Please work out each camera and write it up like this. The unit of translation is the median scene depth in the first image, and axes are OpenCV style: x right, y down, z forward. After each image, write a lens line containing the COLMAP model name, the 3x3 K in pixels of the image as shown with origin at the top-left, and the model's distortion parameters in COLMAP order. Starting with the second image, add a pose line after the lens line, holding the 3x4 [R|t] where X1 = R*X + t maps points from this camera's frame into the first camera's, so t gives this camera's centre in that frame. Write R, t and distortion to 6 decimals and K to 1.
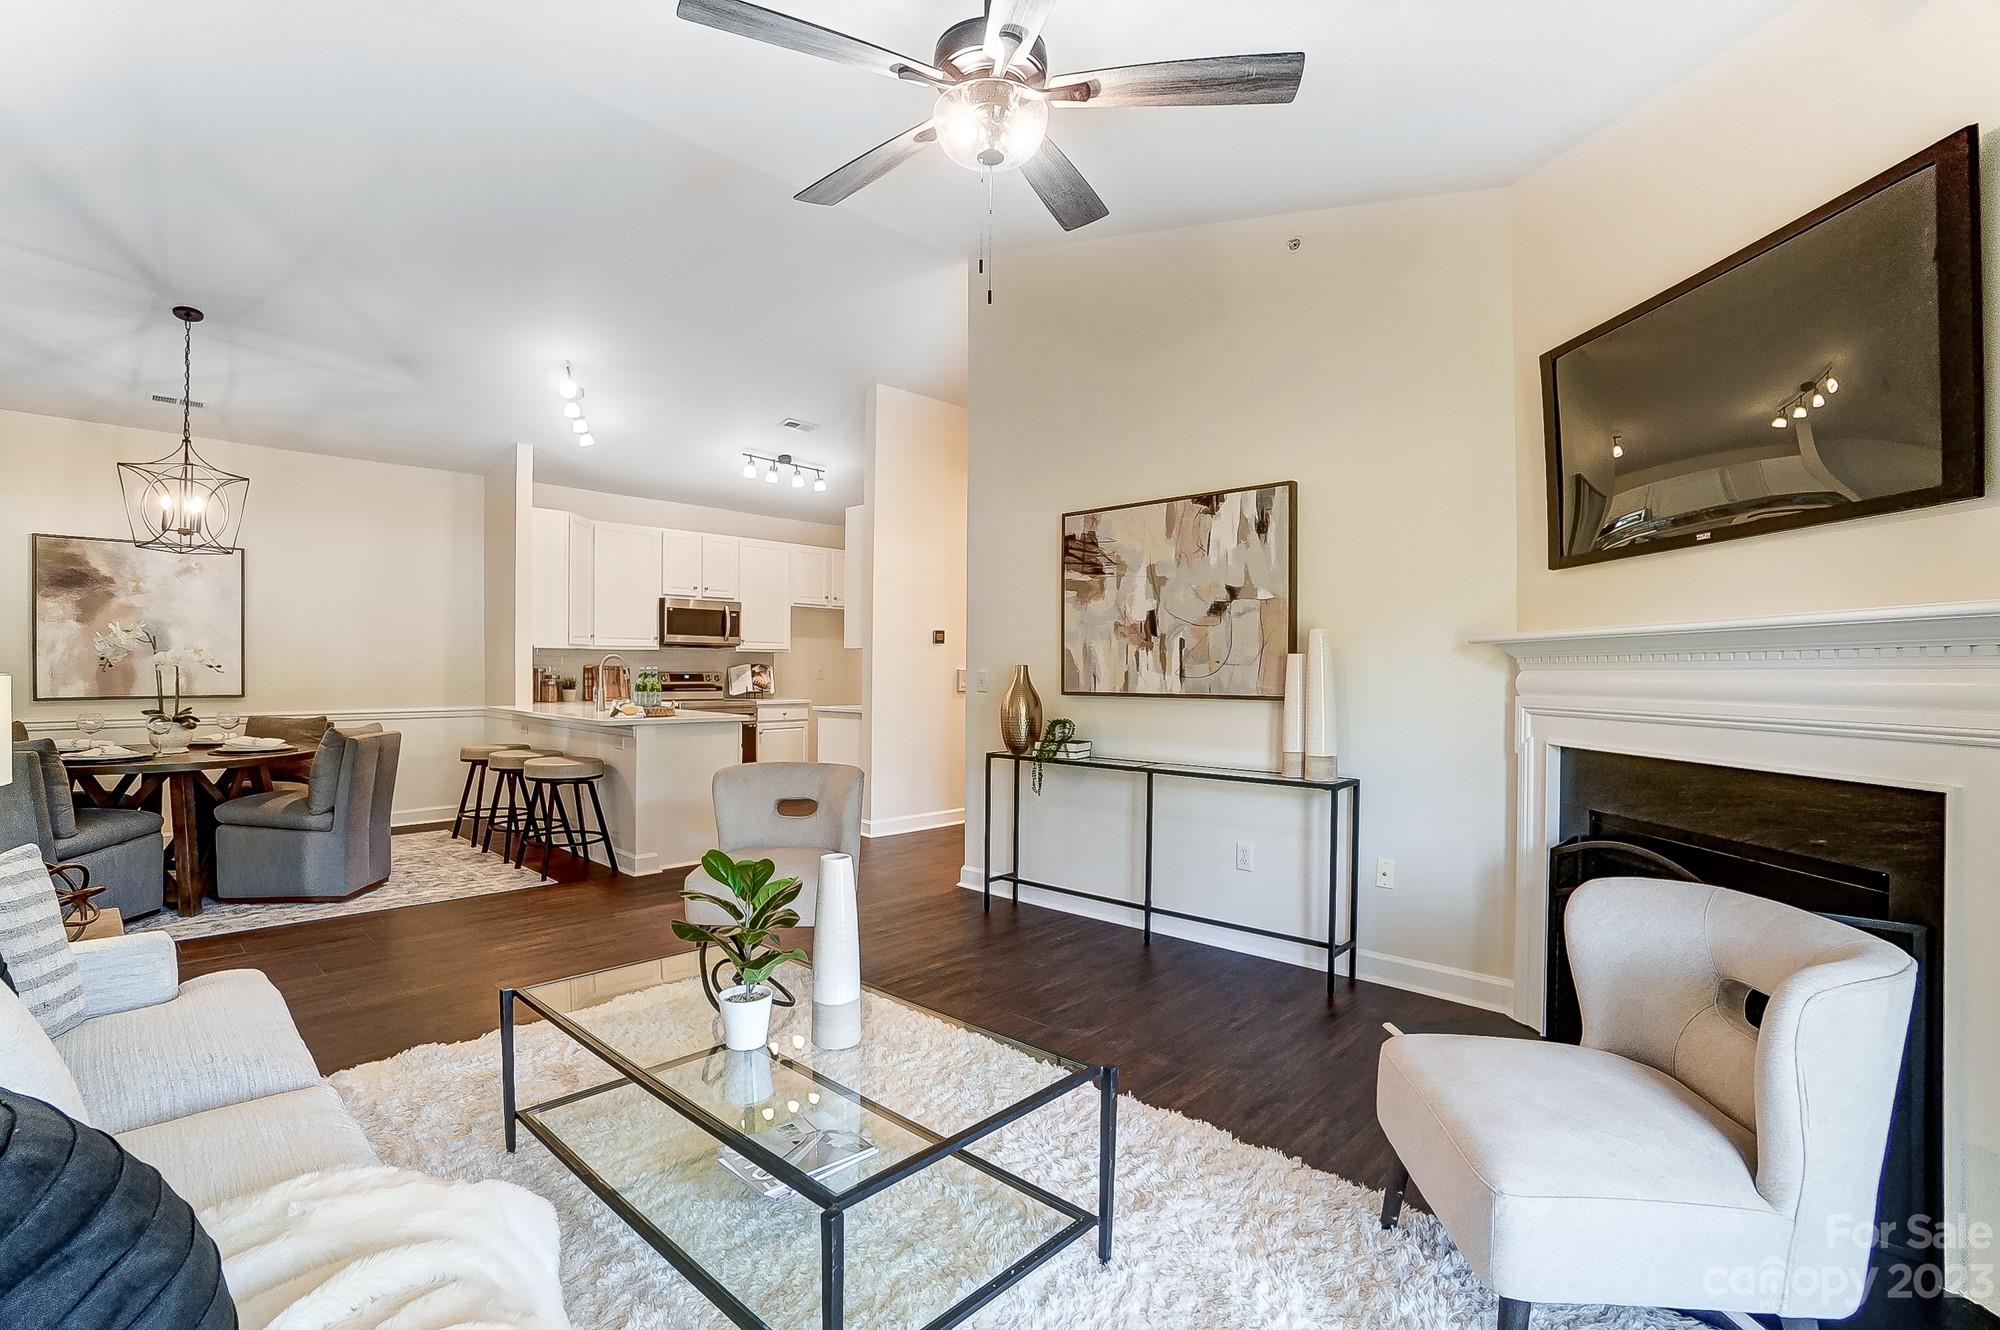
lens RADIAL K [[912.0, 0, 988.9], [0, 912.0, 674.2], [0, 0, 1]] dist [-0.058374, 0.019779]
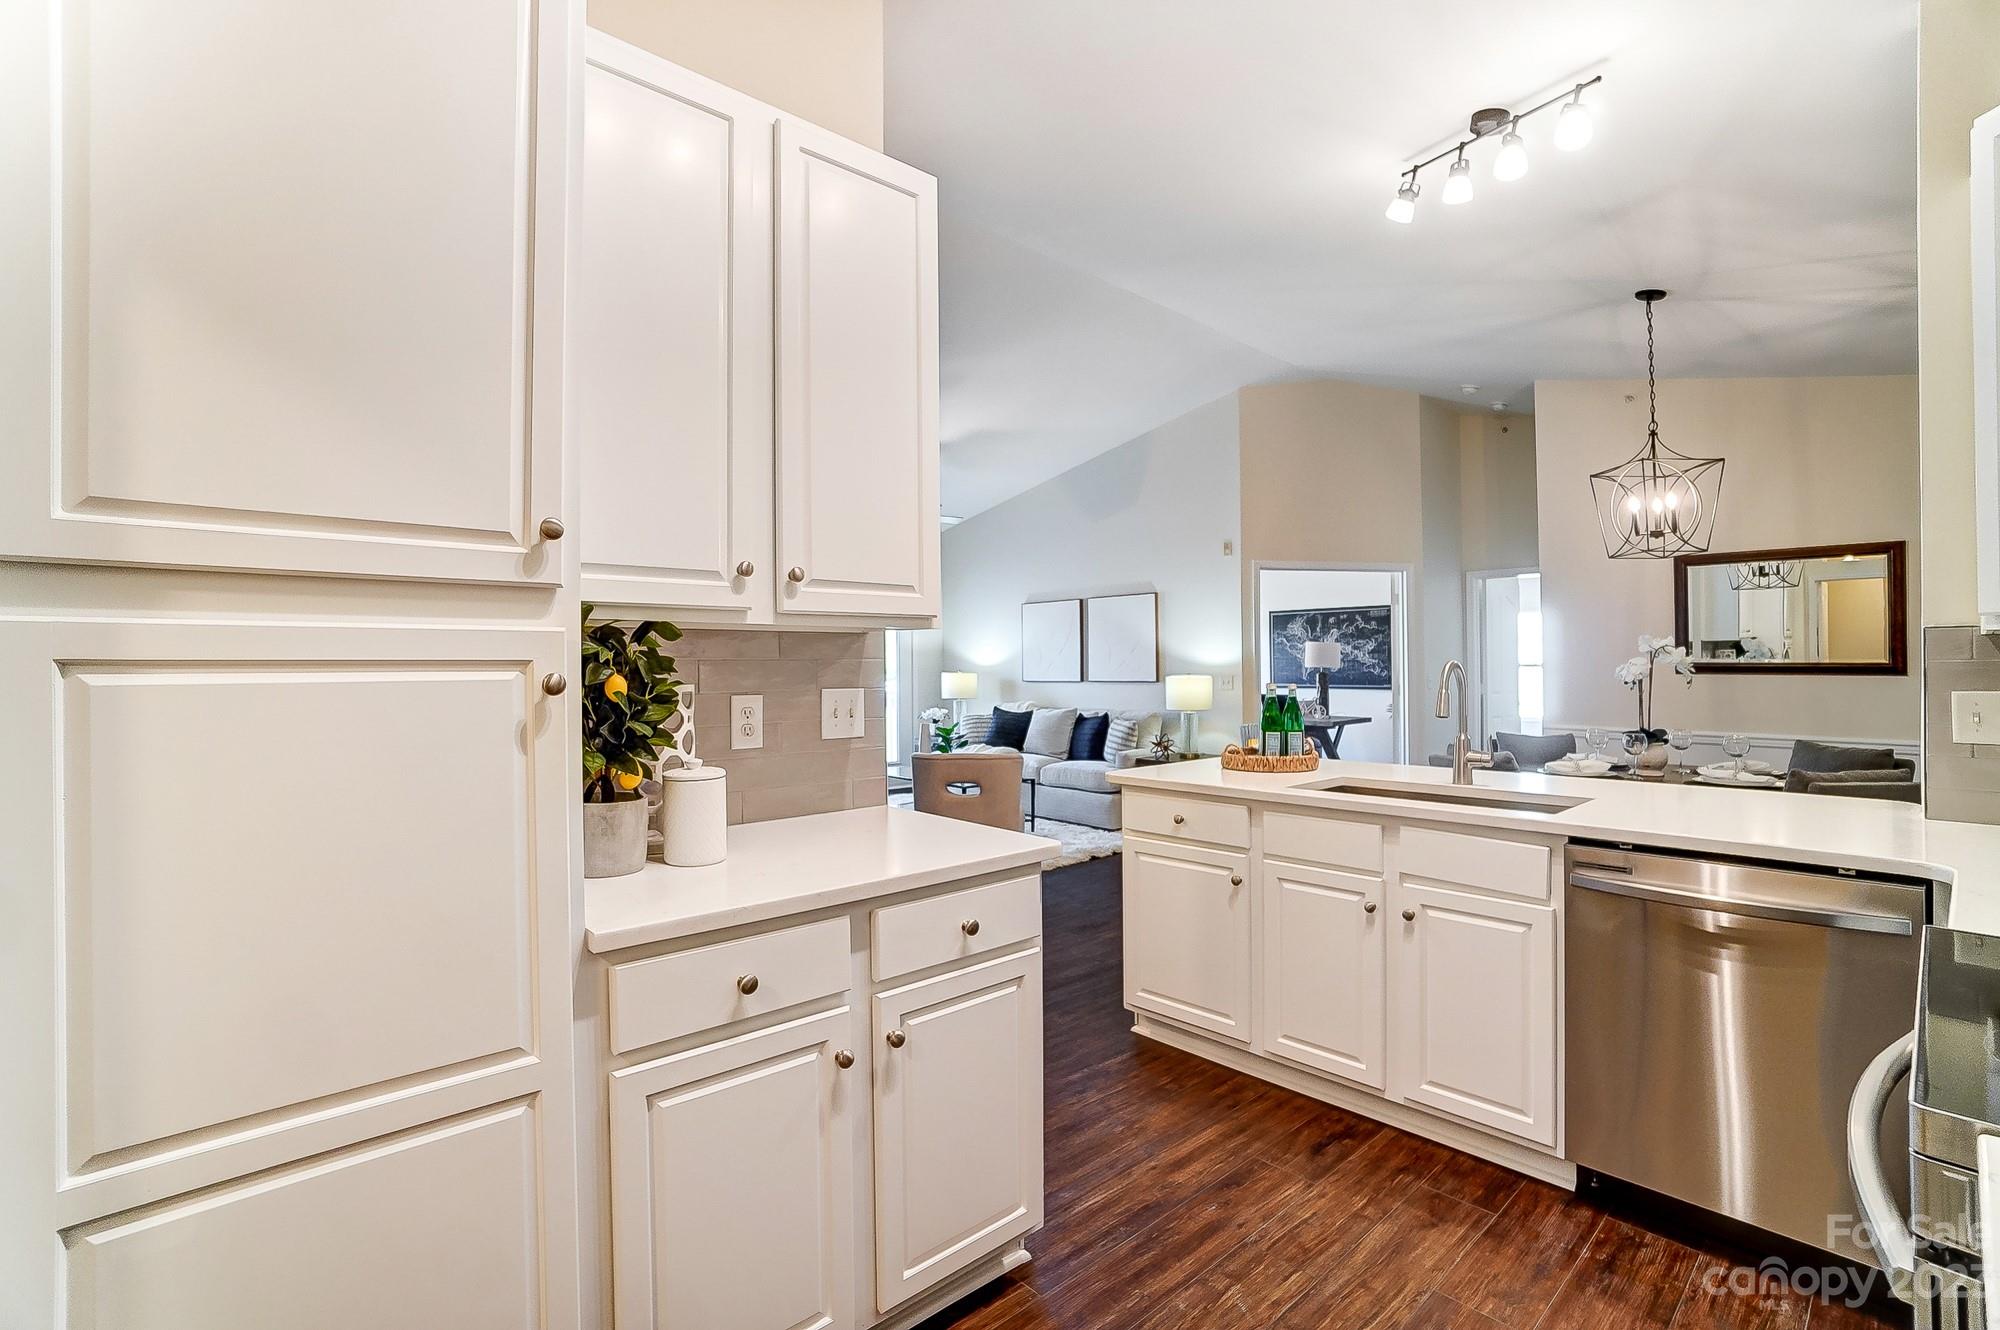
lens RADIAL K [[912.0, 0, 988.9], [0, 912.0, 674.2], [0, 0, 1]] dist [-0.058374, 0.019779]
pose [[-0.997036, -0.009414, 0.076363, -0.304782], [-0.008129, 0.999820, 0.017120, -0.027961], [-0.076511, 0.016449, -0.996933, 1.997372]]
